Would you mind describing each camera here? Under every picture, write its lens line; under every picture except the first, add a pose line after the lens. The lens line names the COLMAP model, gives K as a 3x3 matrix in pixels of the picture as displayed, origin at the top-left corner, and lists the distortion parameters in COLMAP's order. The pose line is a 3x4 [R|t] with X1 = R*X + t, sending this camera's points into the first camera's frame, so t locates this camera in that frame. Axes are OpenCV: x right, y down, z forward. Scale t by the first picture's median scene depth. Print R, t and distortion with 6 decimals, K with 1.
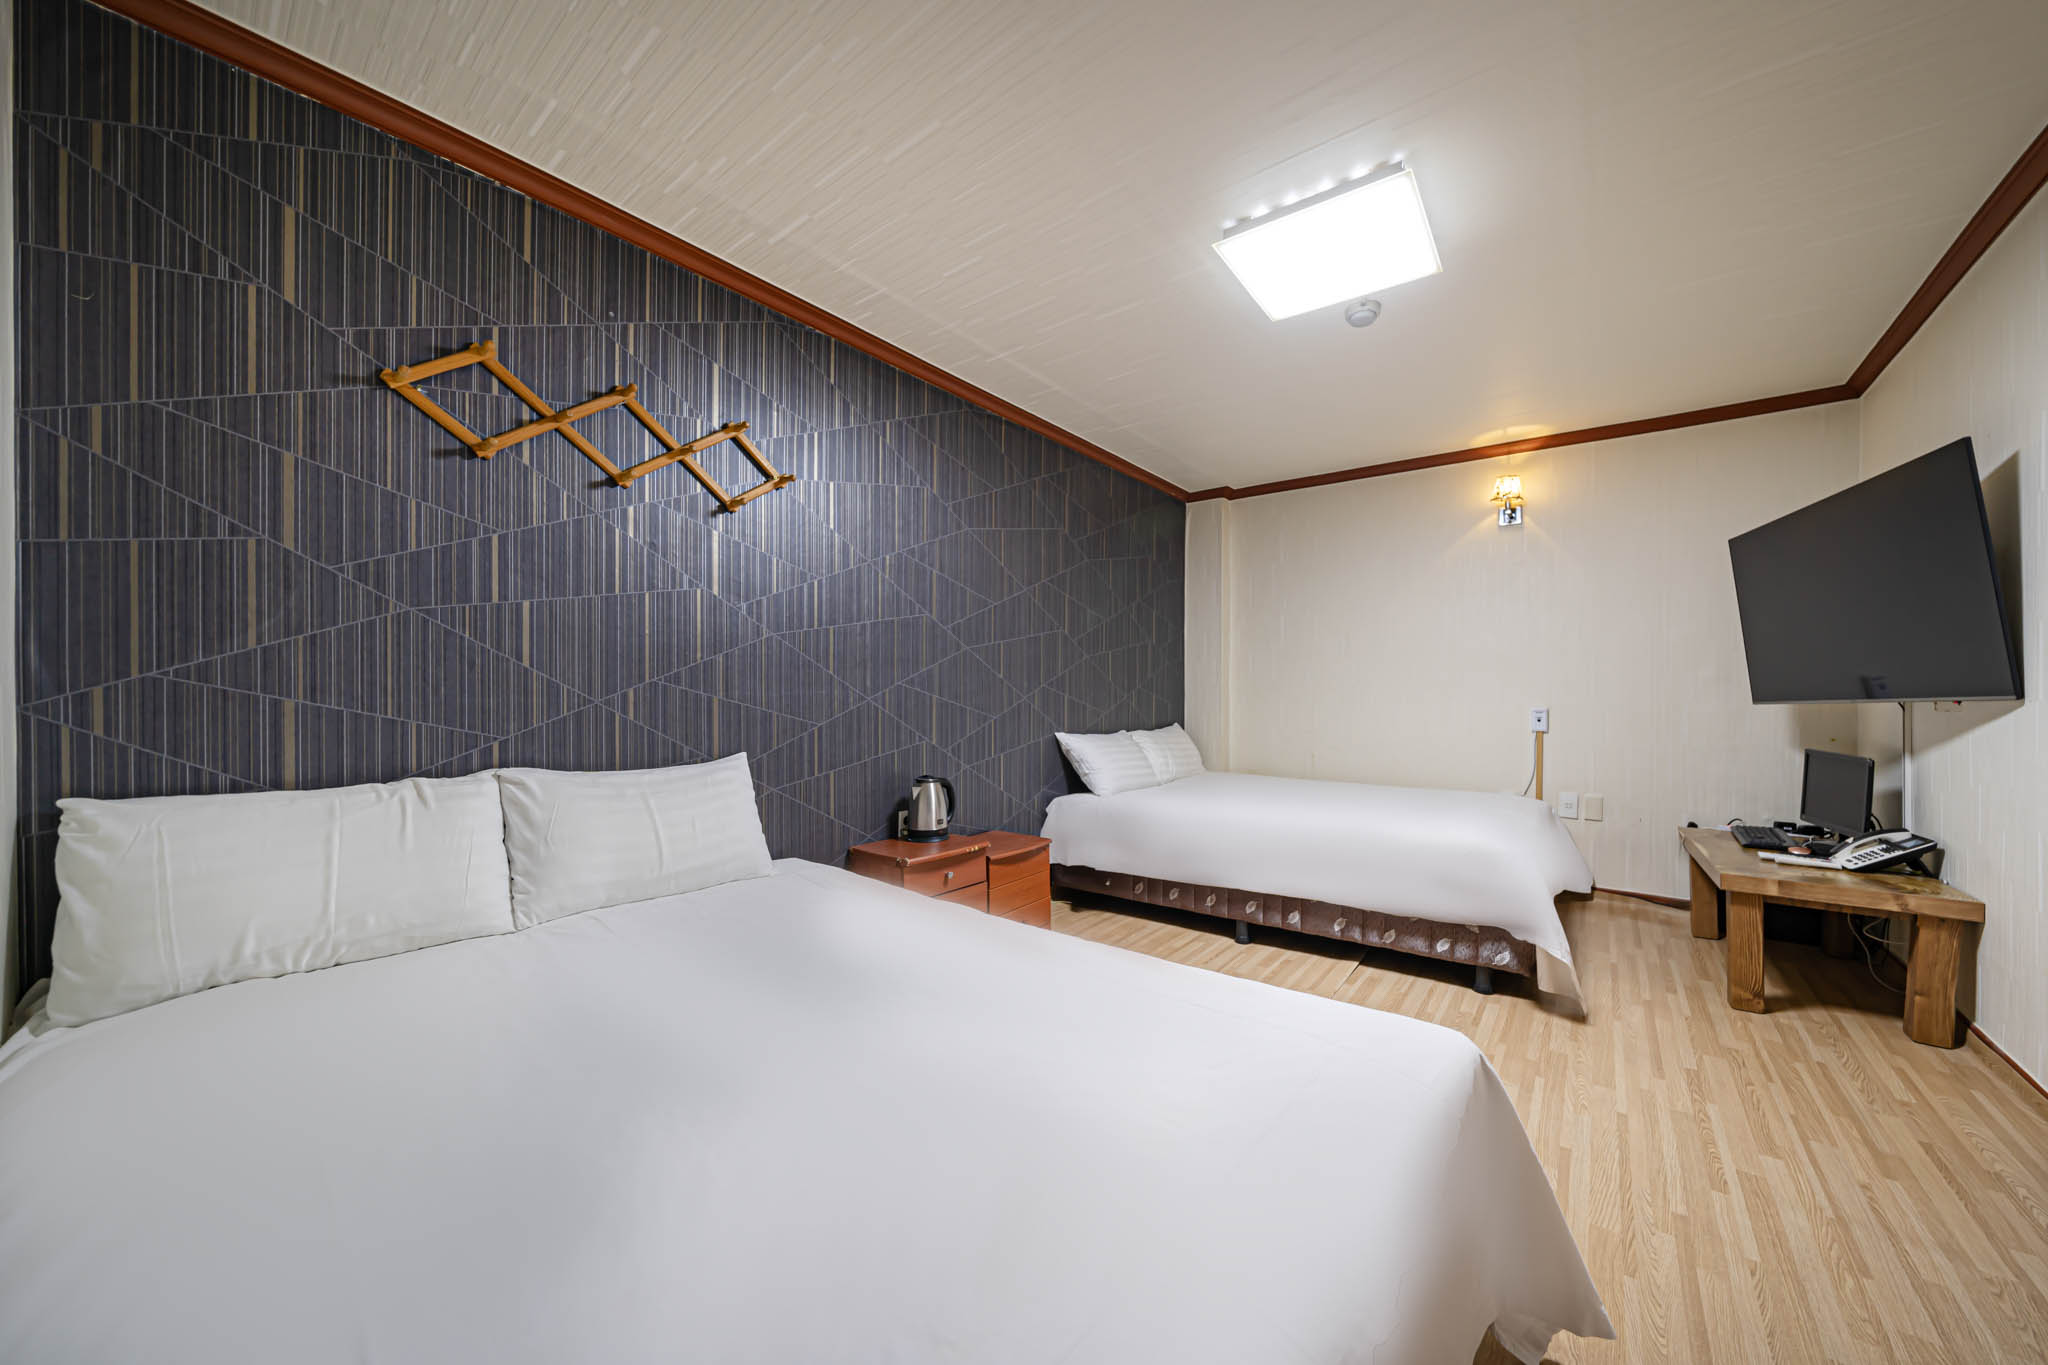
lens RADIAL K [[710.5, 0, 1039.5], [0, 710.5, 687.9], [0, 0, 1]] dist [-0.002044, 0.000088]
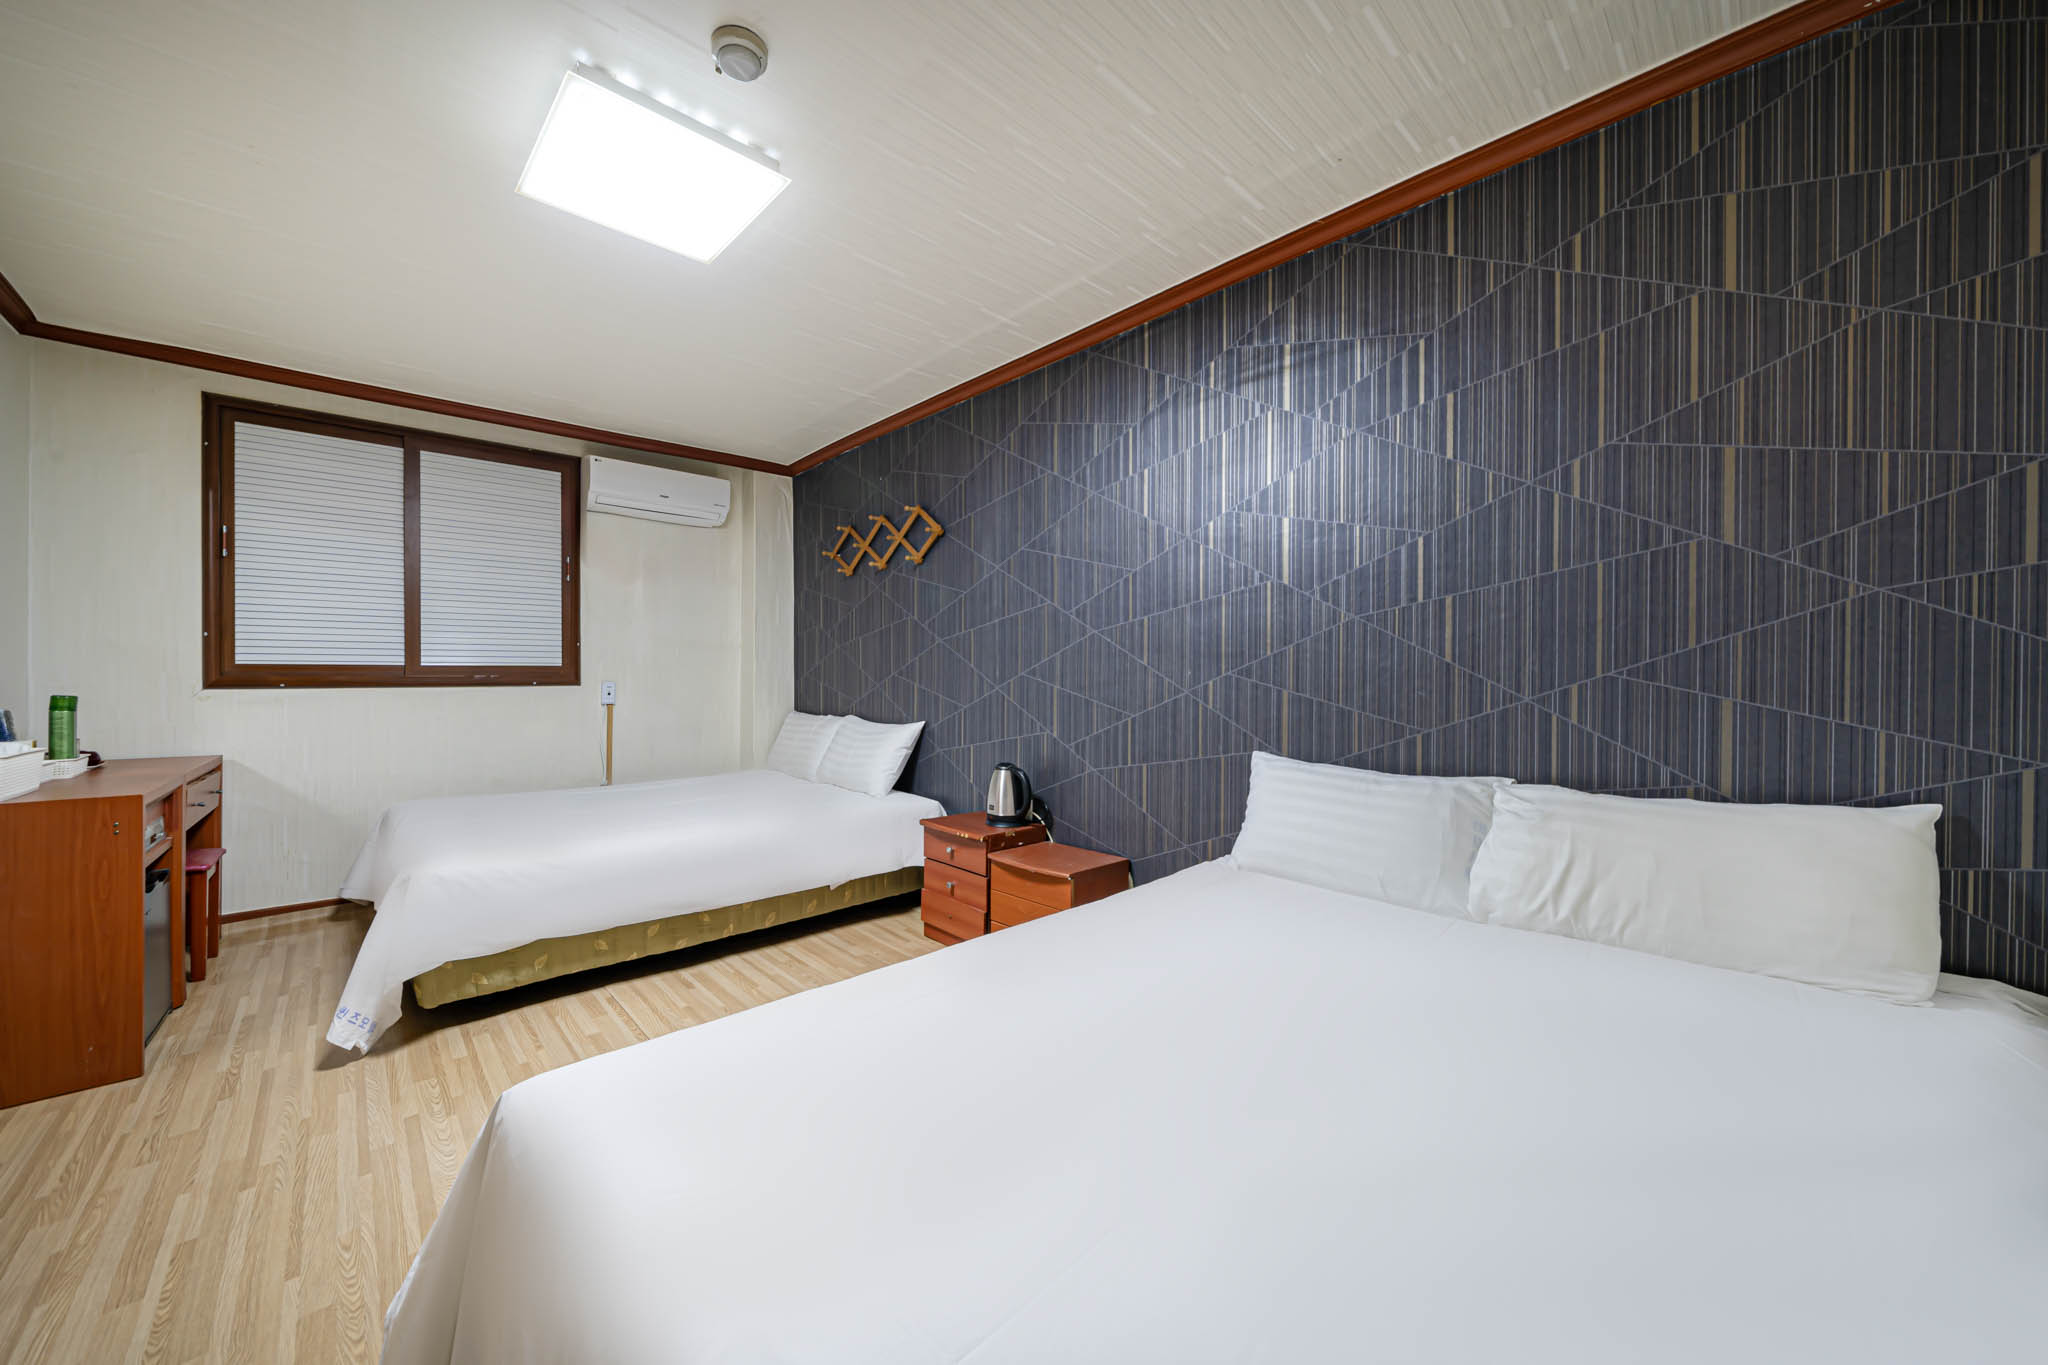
lens RADIAL K [[735.8, 0, 966.4], [0, 735.8, 683.9], [0, 0, 1]] dist [-0.001285, -0.000070]
pose [[-0.188201, -0.000032, -0.982131, 0.999922], [-0.005315, 0.999985, 0.000986, 0.008720], [0.982116, 0.005405, -0.188198, 1.265435]]
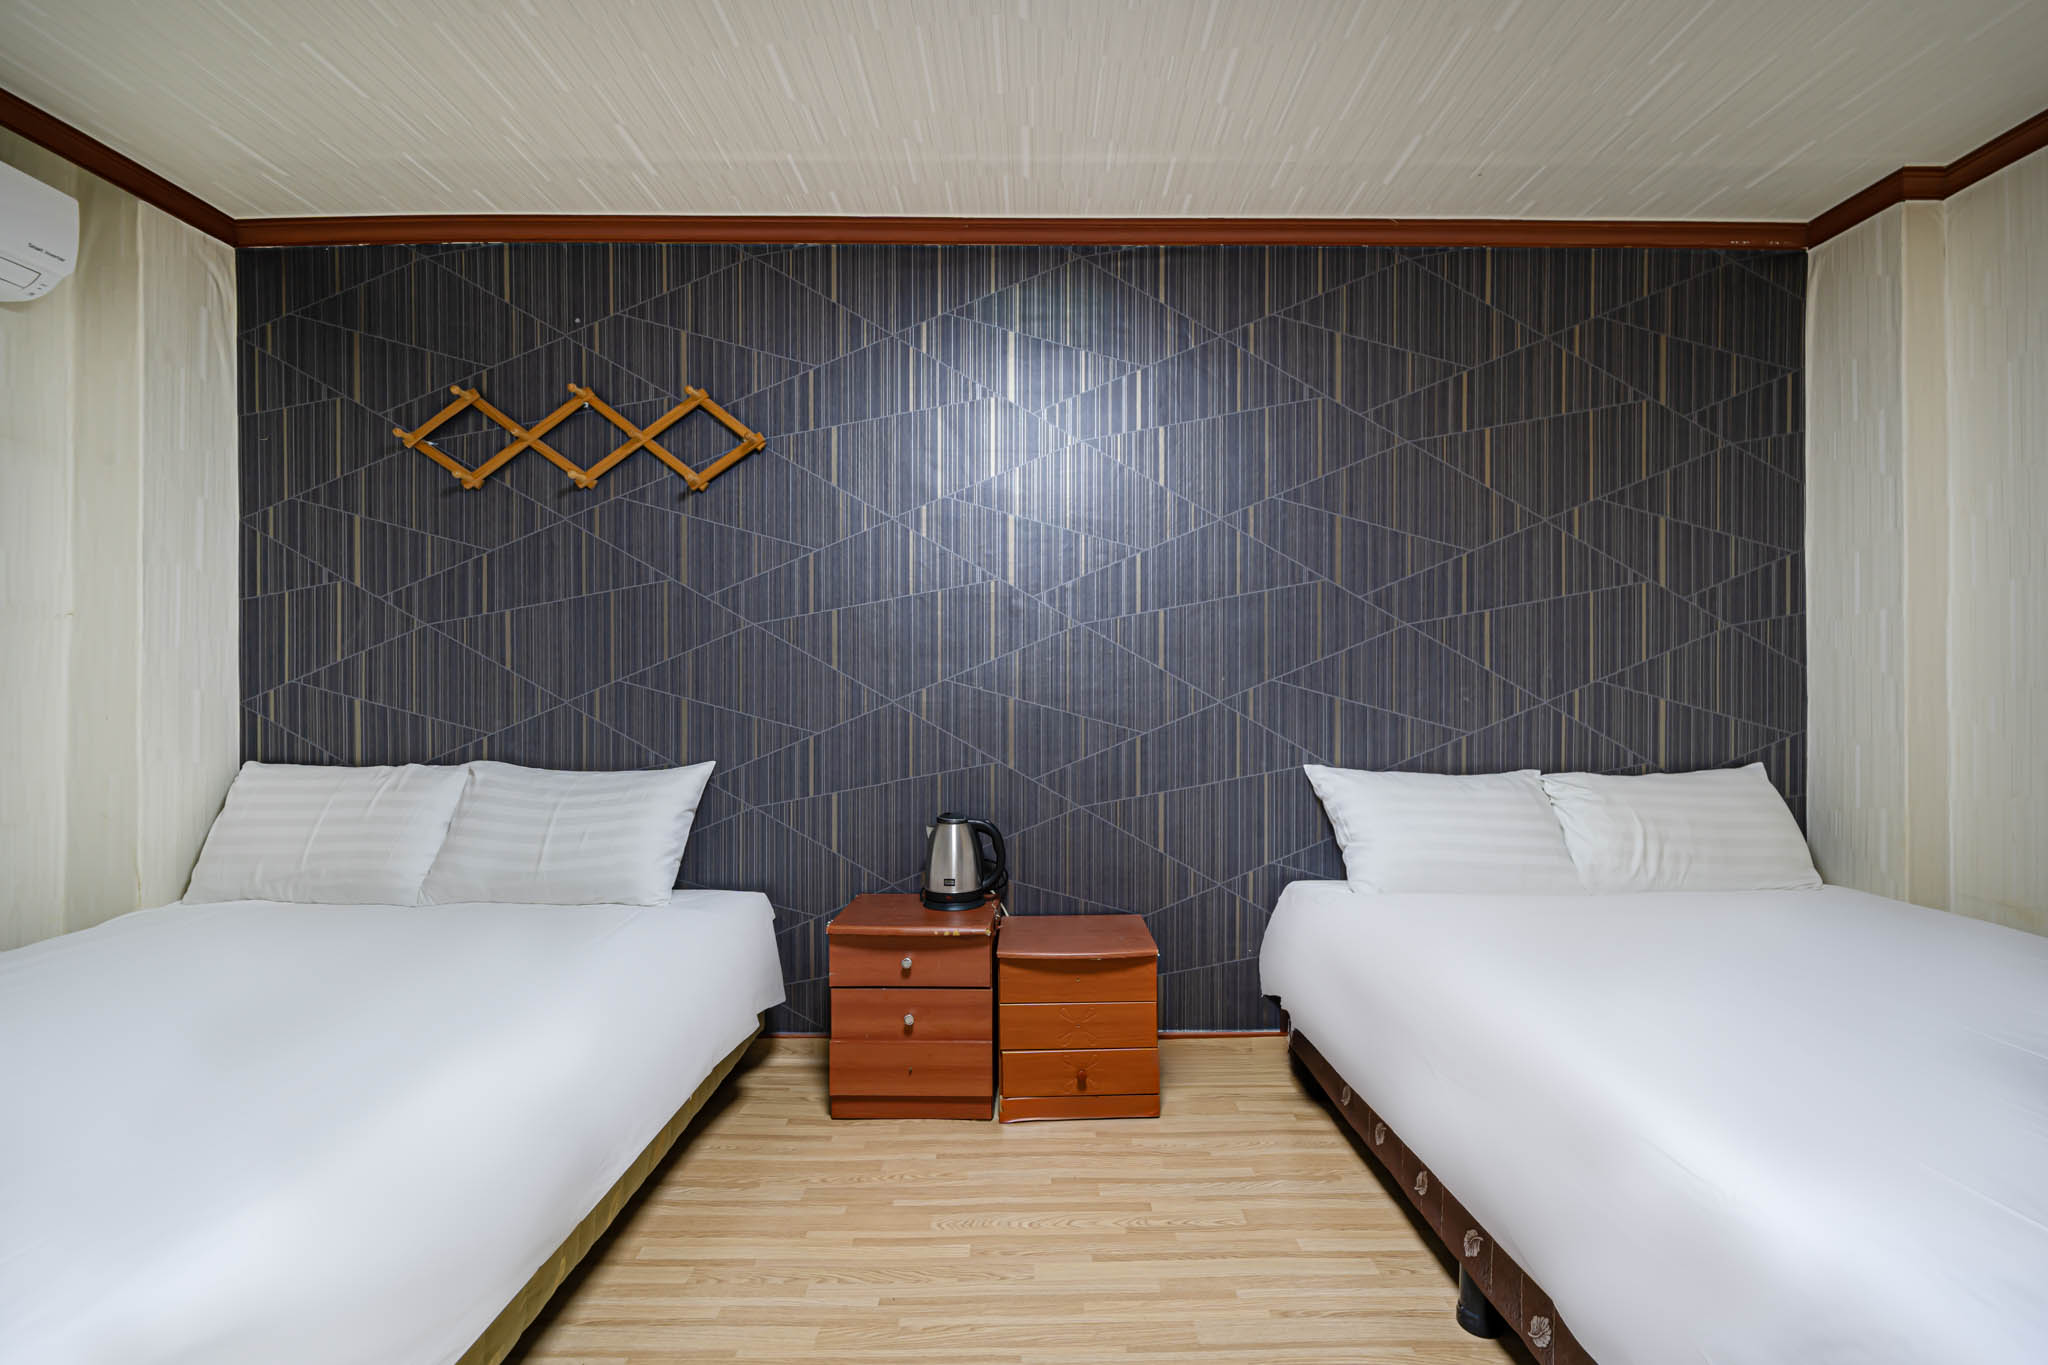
lens RADIAL K [[764.9, 0, 1004.0], [0, 764.9, 687.2], [0, 0, 1]] dist [-0.002155, -0.000041]
pose [[0.622269, -0.006013, -0.782781, 0.502378], [0.005564, 0.999979, -0.003258, 0.003886], [0.782784, -0.002328, 0.622289, 0.635260]]
